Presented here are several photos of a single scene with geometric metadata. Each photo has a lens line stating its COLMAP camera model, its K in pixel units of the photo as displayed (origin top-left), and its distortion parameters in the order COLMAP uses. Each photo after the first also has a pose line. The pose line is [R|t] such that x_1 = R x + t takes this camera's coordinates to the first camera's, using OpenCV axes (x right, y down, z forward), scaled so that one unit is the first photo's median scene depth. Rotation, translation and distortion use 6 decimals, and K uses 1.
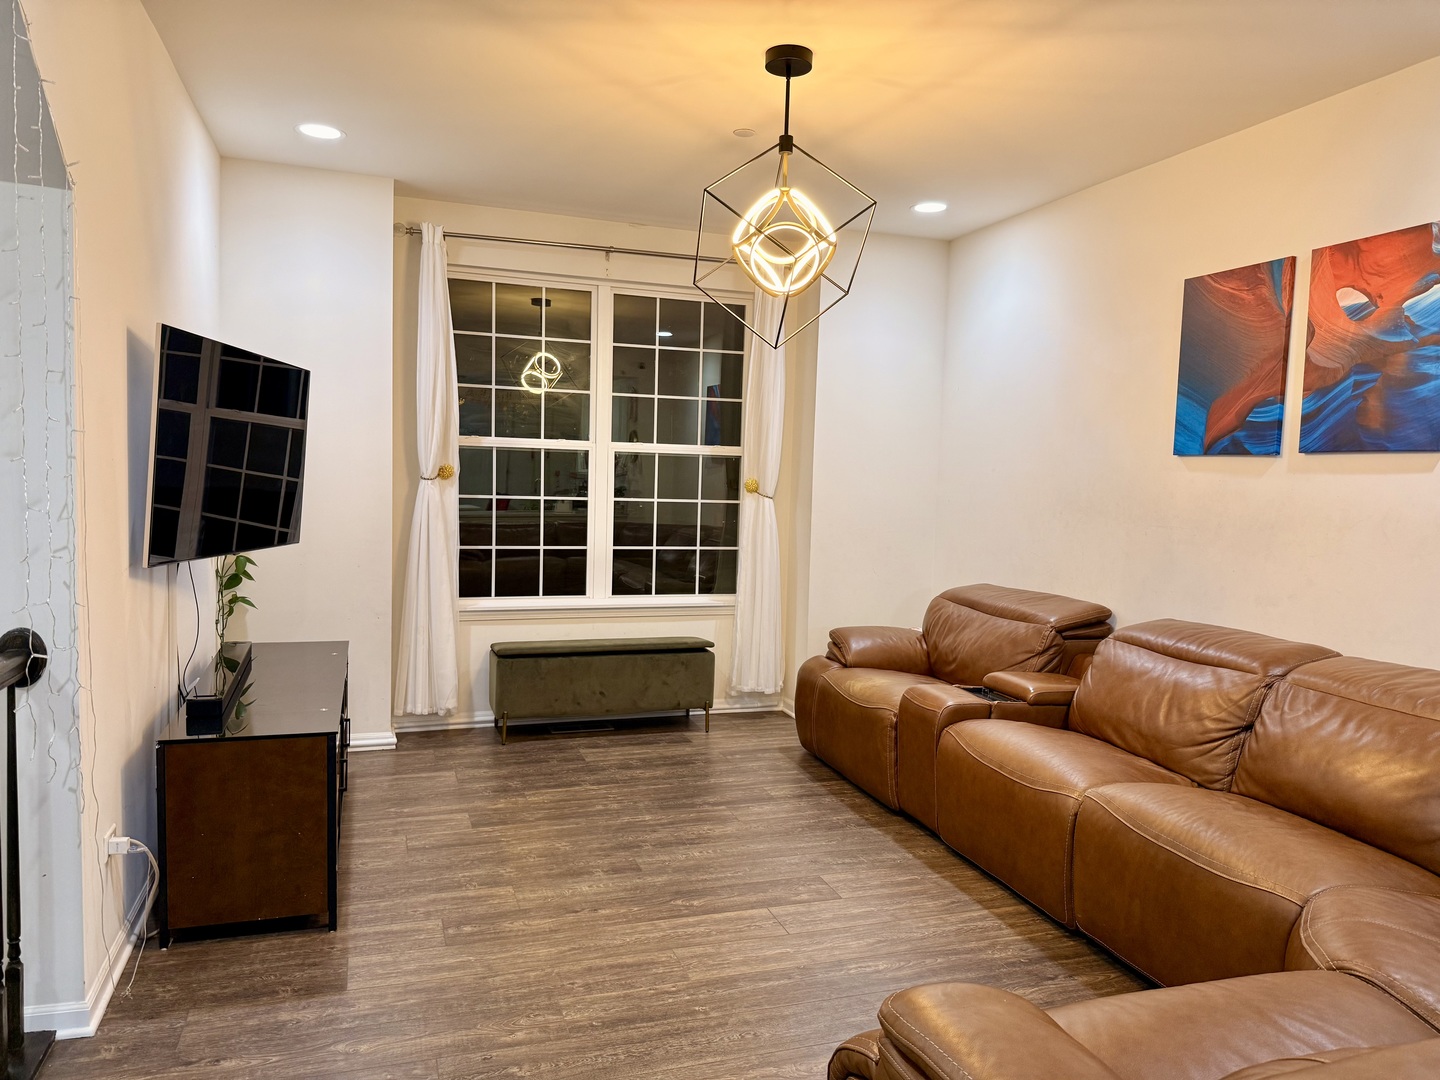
lens RADIAL K [[1013.8, 0, 716.3], [0, 1013.8, 538.4], [0, 0, 1]] dist [-0.002353, -0.009145]
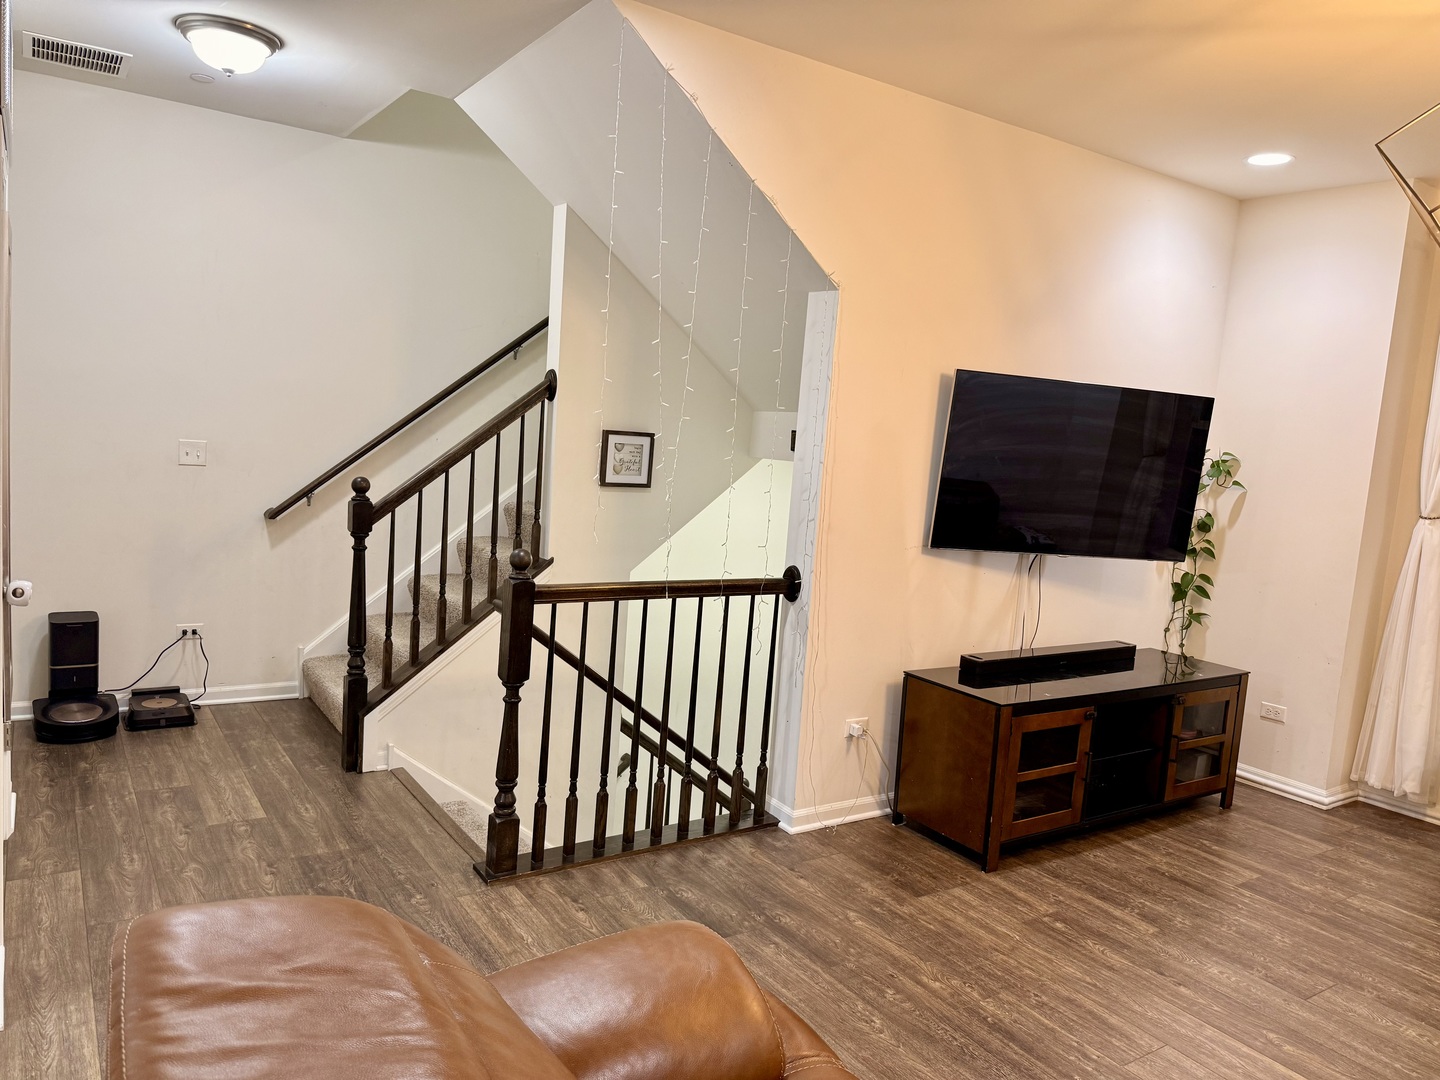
lens RADIAL K [[1013.8, 0, 715.0], [0, 1013.8, 536.9], [0, 0, 1]] dist [-0.002353, -0.009145]
pose [[0.282247, 0.106577, -0.953403, 0.574519], [-0.139429, 0.987815, 0.069147, -0.032764], [0.949156, 0.113415, 0.293668, 0.290035]]
